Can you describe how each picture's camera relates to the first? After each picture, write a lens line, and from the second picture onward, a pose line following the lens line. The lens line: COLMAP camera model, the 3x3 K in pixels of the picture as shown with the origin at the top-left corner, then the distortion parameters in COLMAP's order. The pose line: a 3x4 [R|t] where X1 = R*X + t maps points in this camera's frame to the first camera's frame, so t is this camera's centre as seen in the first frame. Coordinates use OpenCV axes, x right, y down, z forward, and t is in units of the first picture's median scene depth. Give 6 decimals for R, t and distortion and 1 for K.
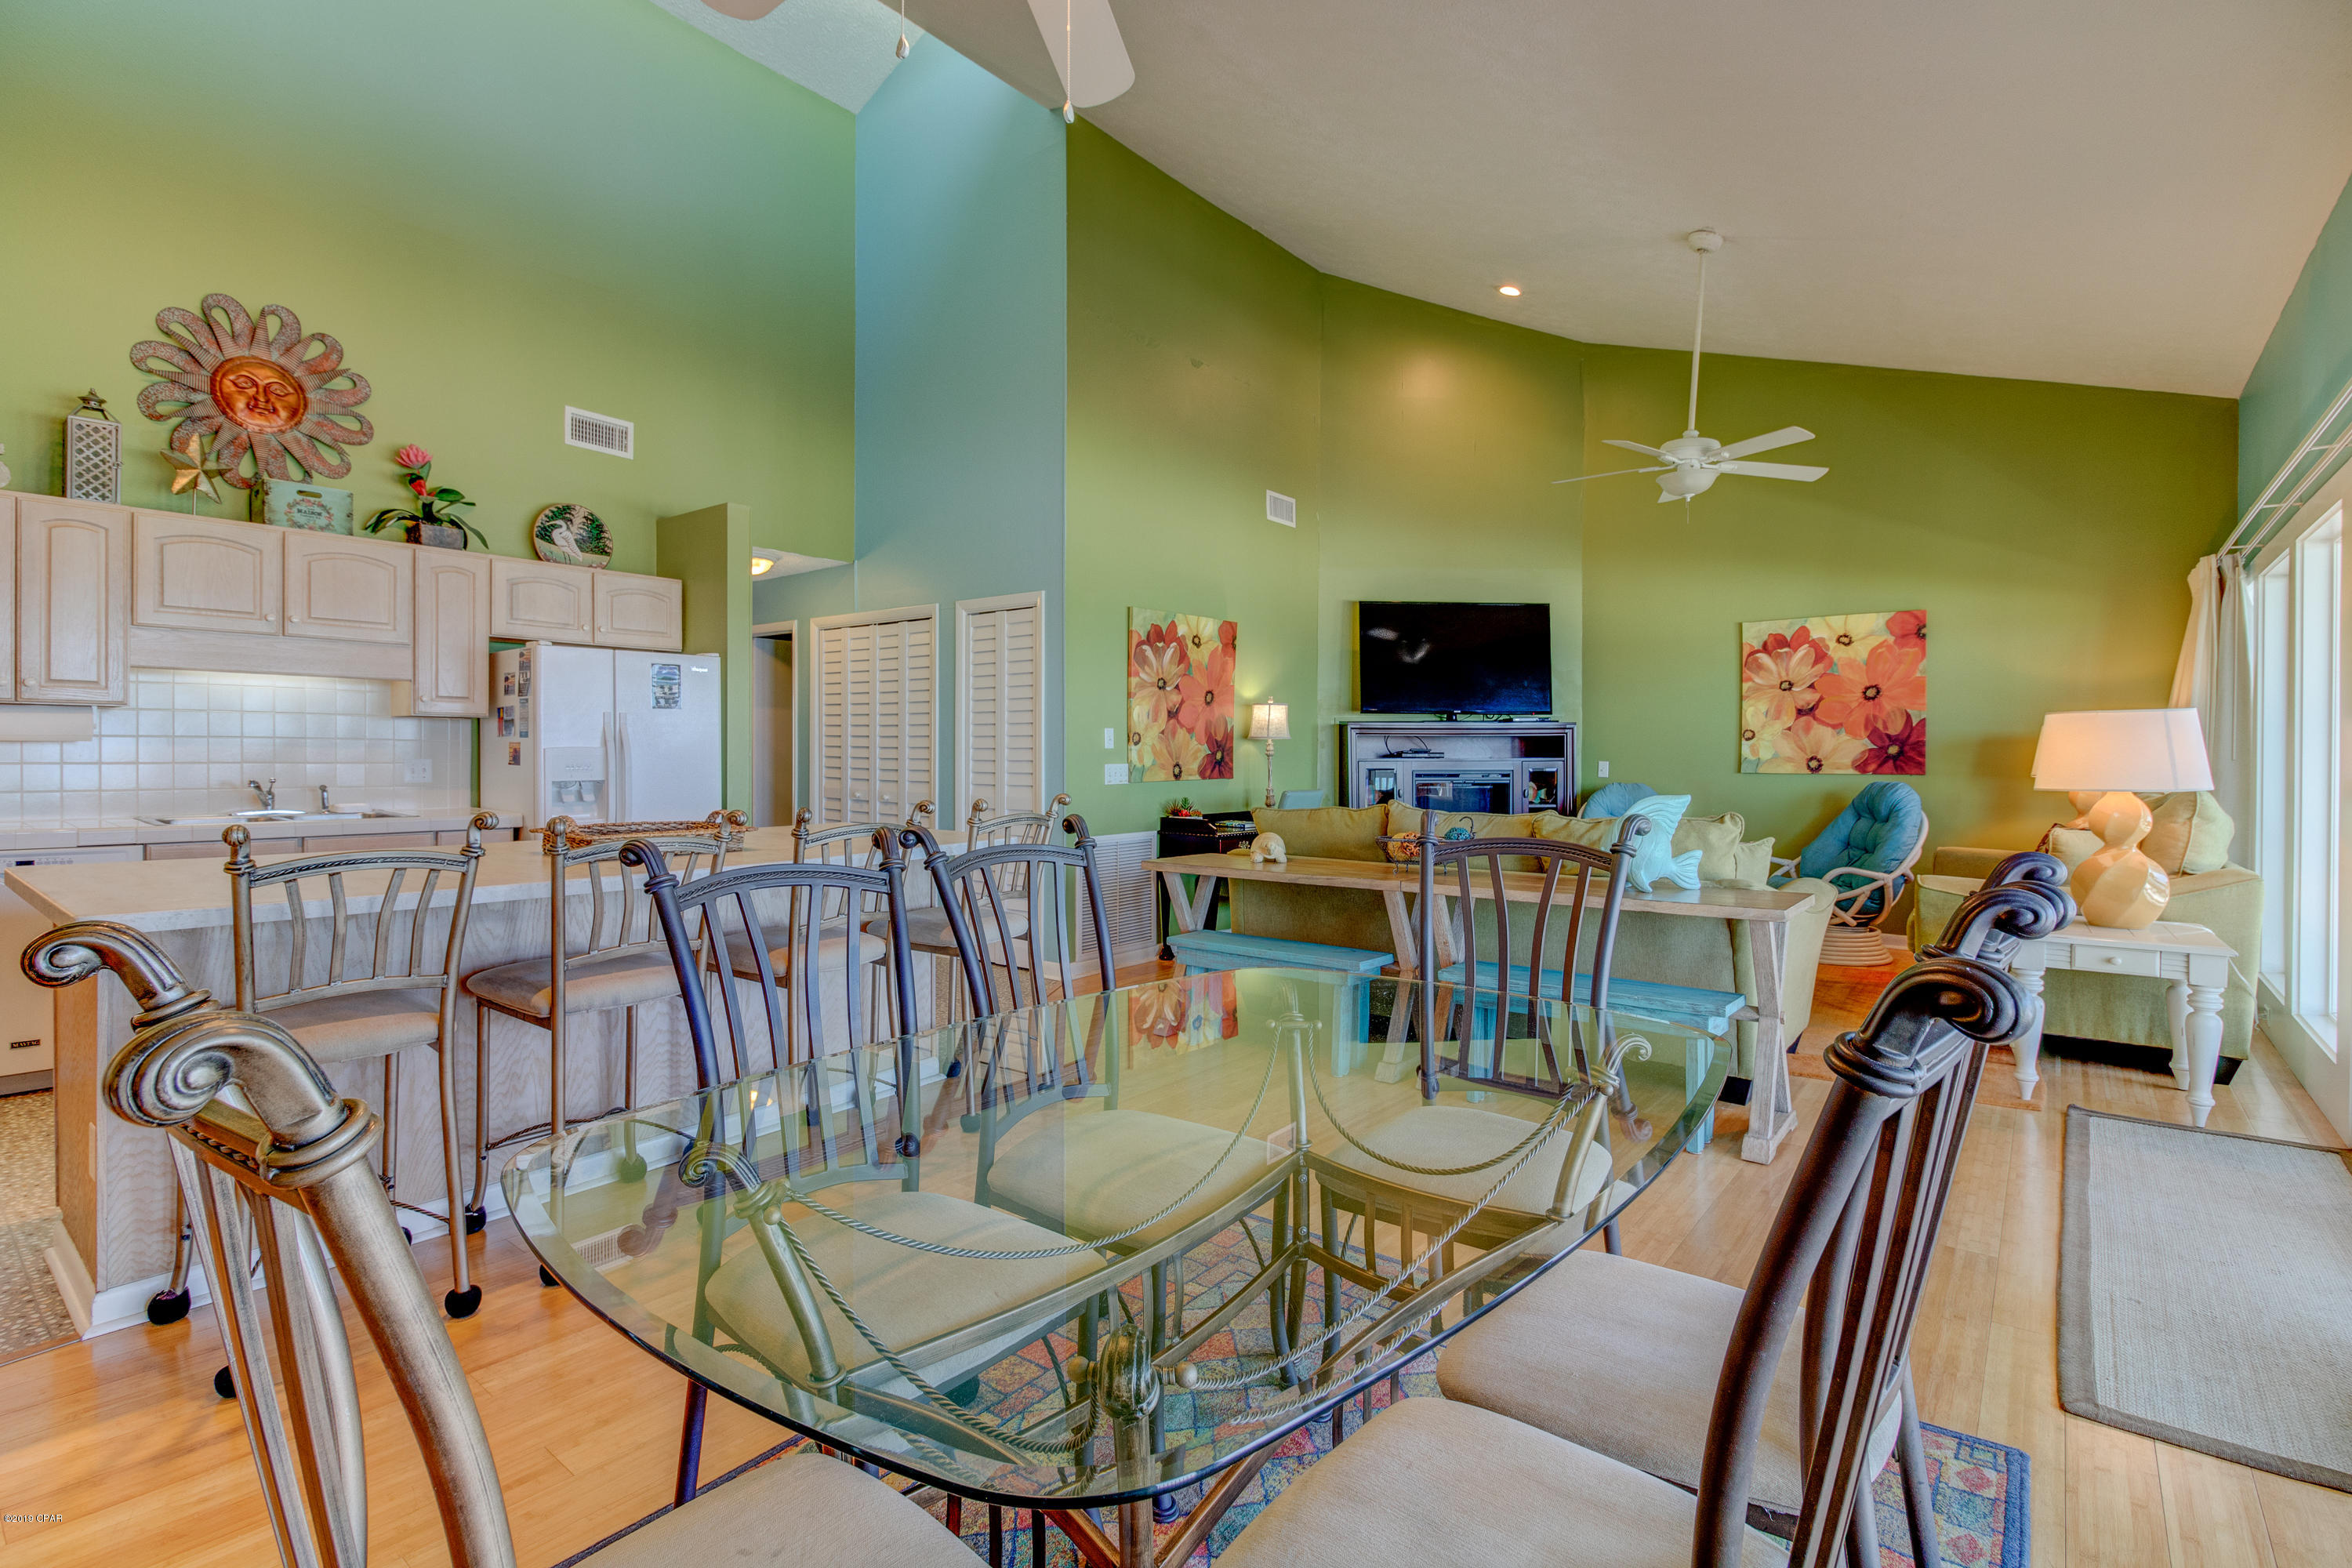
lens RADIAL K [[1082.4, 0, 1177.4], [0, 1082.4, 767.1], [0, 0, 1]] dist [-0.013578, -0.000374]
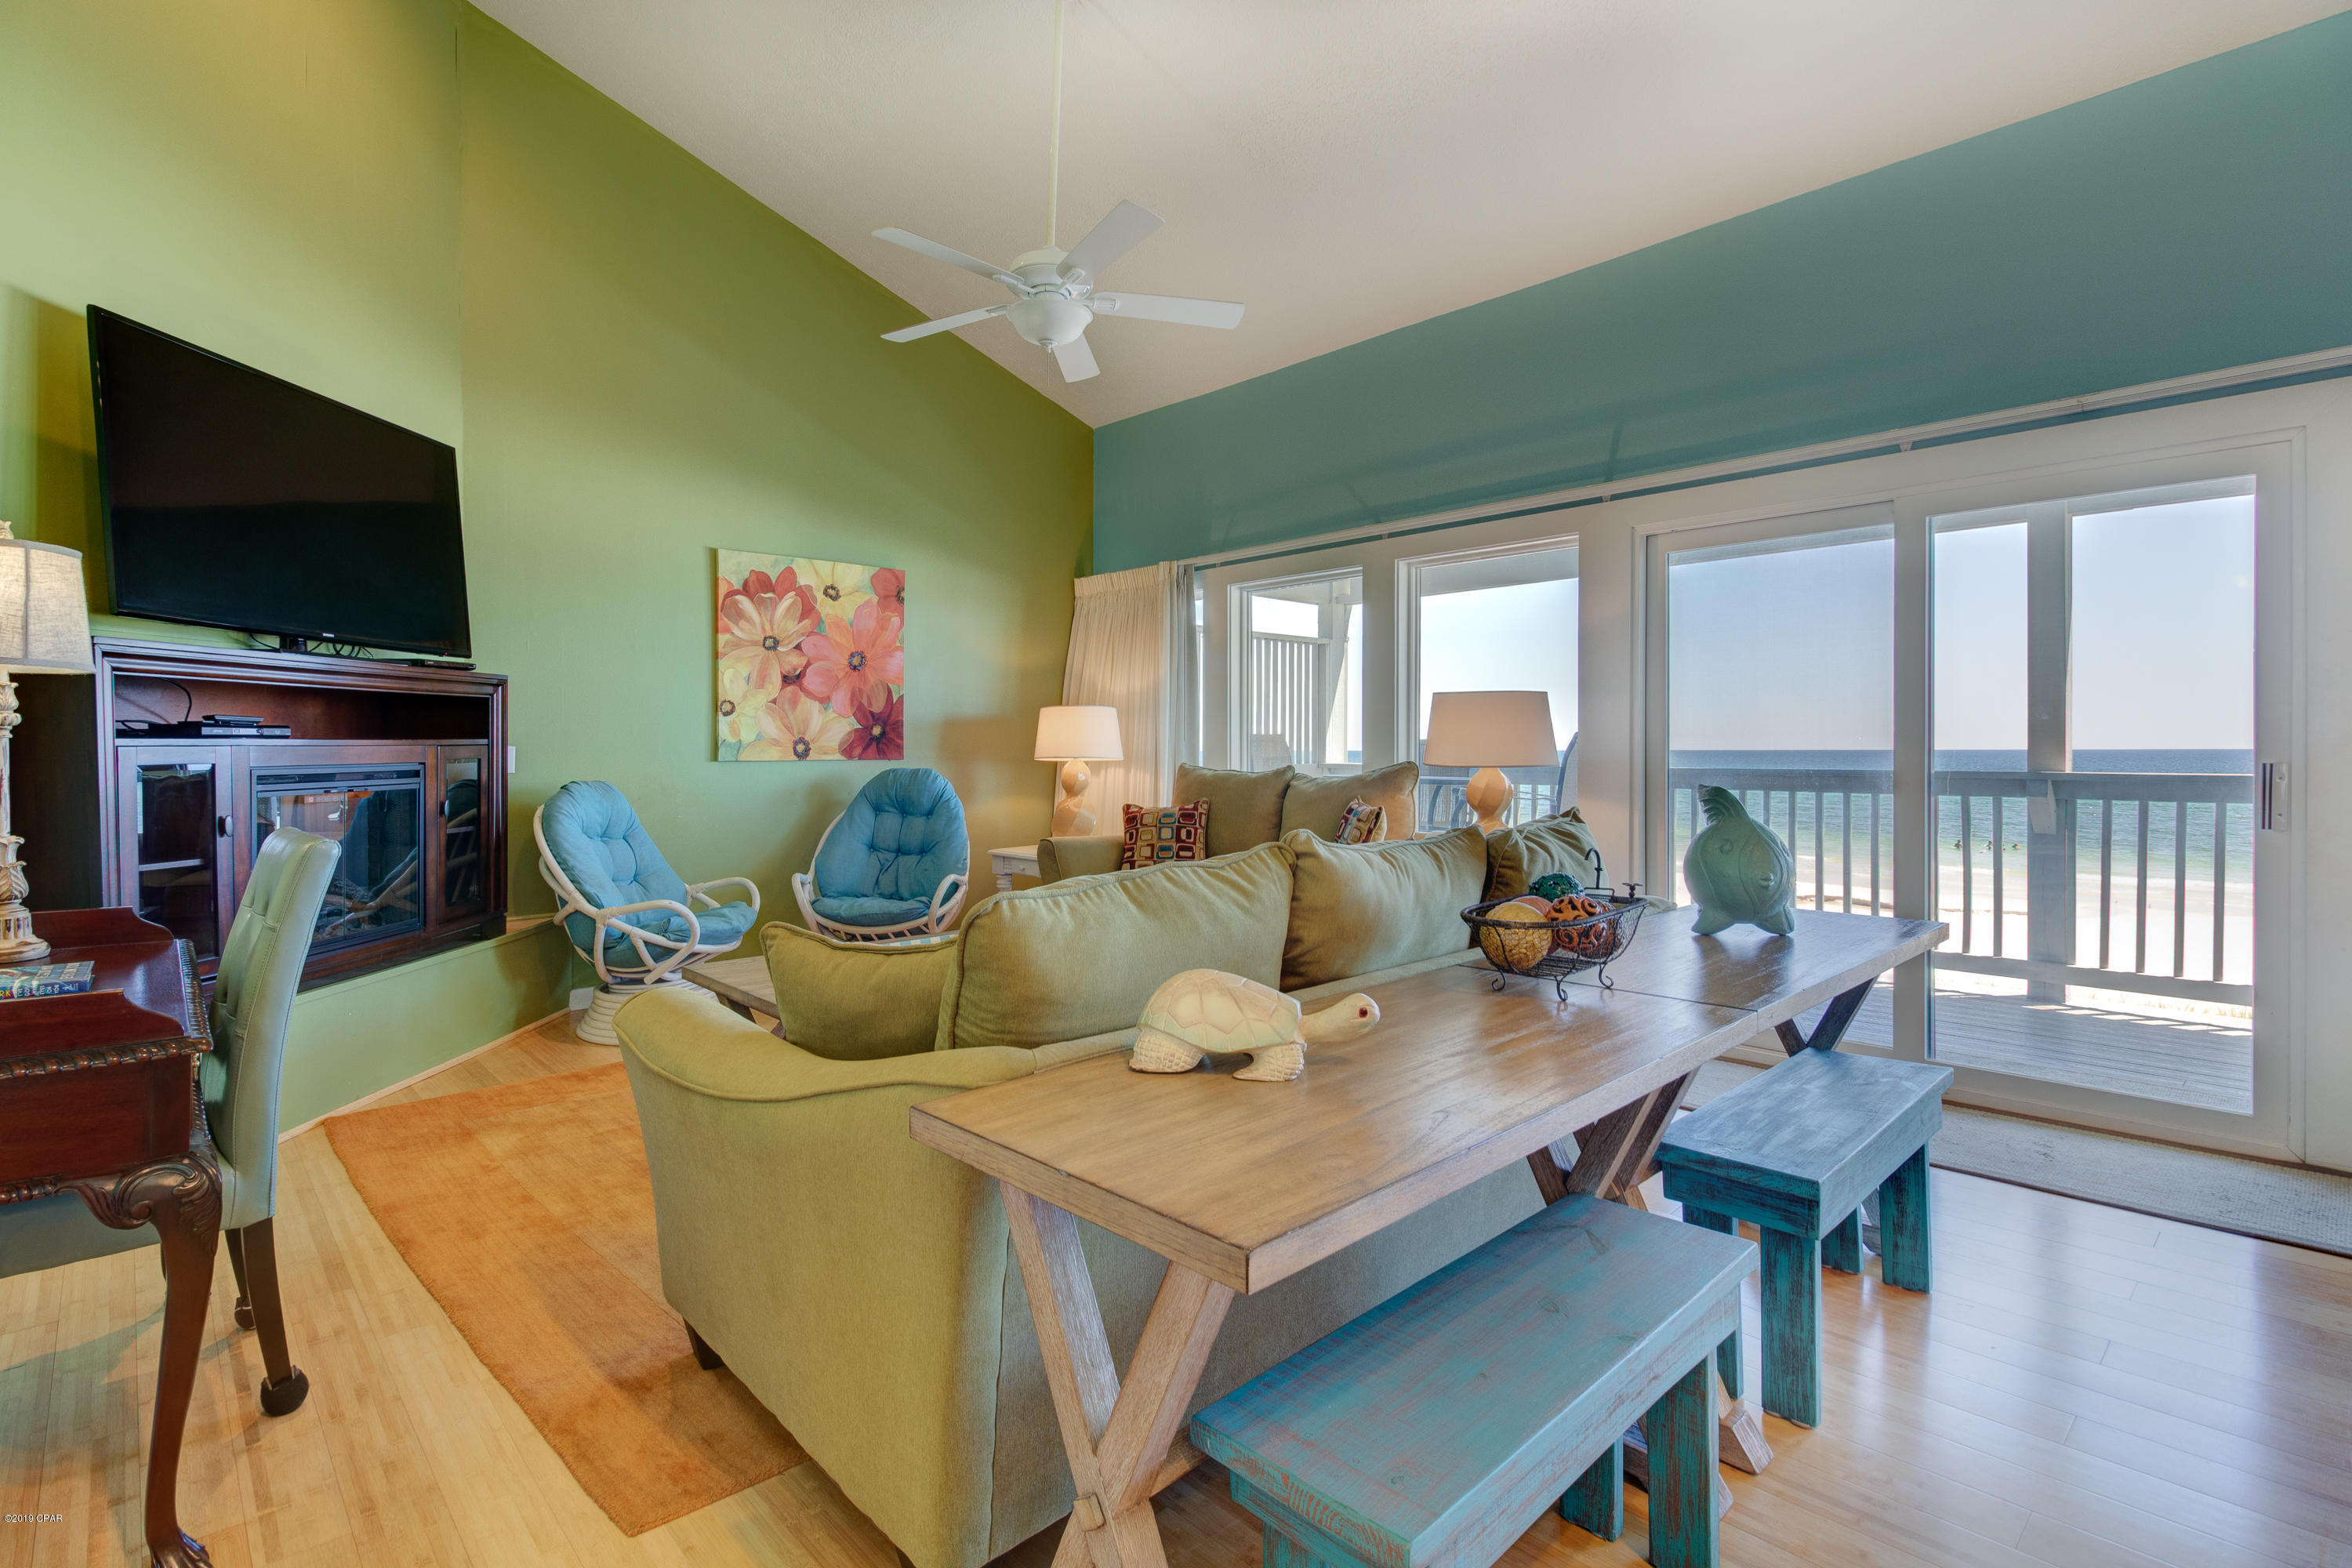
lens RADIAL K [[1082.4, 0, 1164.1], [0, 1082.4, 774.3], [0, 0, 1]] dist [-0.013578, -0.000374]
pose [[0.185527, -0.029377, 0.982200, -0.125872], [0.006849, 0.999567, 0.028603, -0.004255], [-0.982615, 0.001420, 0.185648, 0.600511]]
